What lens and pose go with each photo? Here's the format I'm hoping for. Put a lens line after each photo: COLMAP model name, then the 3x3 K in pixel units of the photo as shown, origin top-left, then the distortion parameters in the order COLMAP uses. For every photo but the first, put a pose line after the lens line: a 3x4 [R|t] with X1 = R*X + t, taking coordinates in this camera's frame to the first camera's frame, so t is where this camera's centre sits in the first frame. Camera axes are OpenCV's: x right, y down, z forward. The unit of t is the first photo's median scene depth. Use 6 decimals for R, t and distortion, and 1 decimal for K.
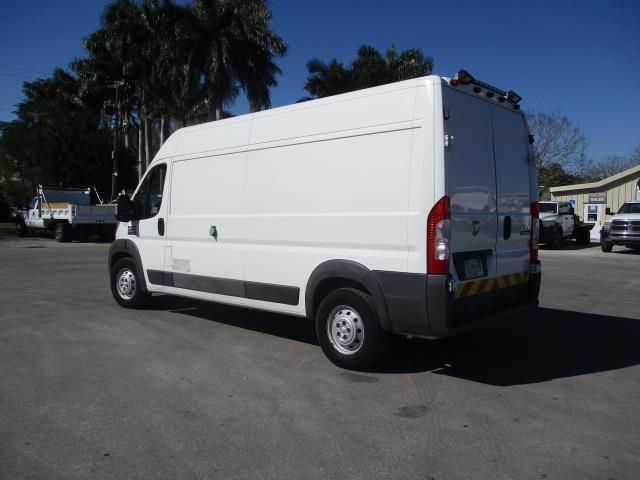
lens RADIAL K [[525.7, 0, 317.5], [0, 525.7, 242.1], [0, 0, 1]] dist [-0.035692, 0.020092]
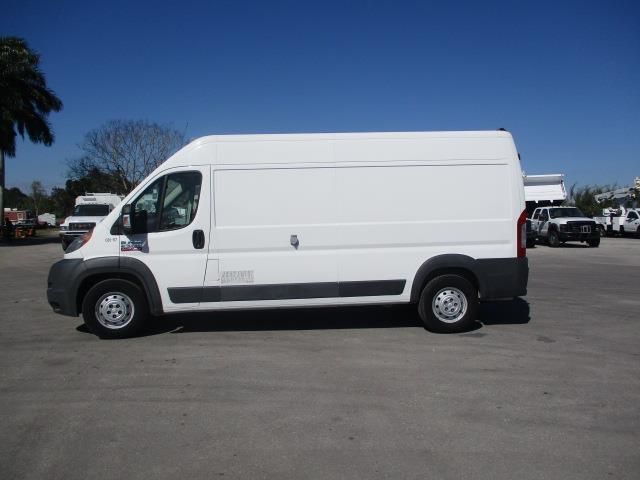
lens RADIAL K [[525.7, 0, 322.2], [0, 525.7, 242.5], [0, 0, 1]] dist [-0.035692, 0.020092]
pose [[0.691483, -0.049999, 0.720660, -0.835390], [0.055773, 0.998319, 0.015747, -0.026581], [-0.720236, 0.029305, 0.693110, 0.201990]]
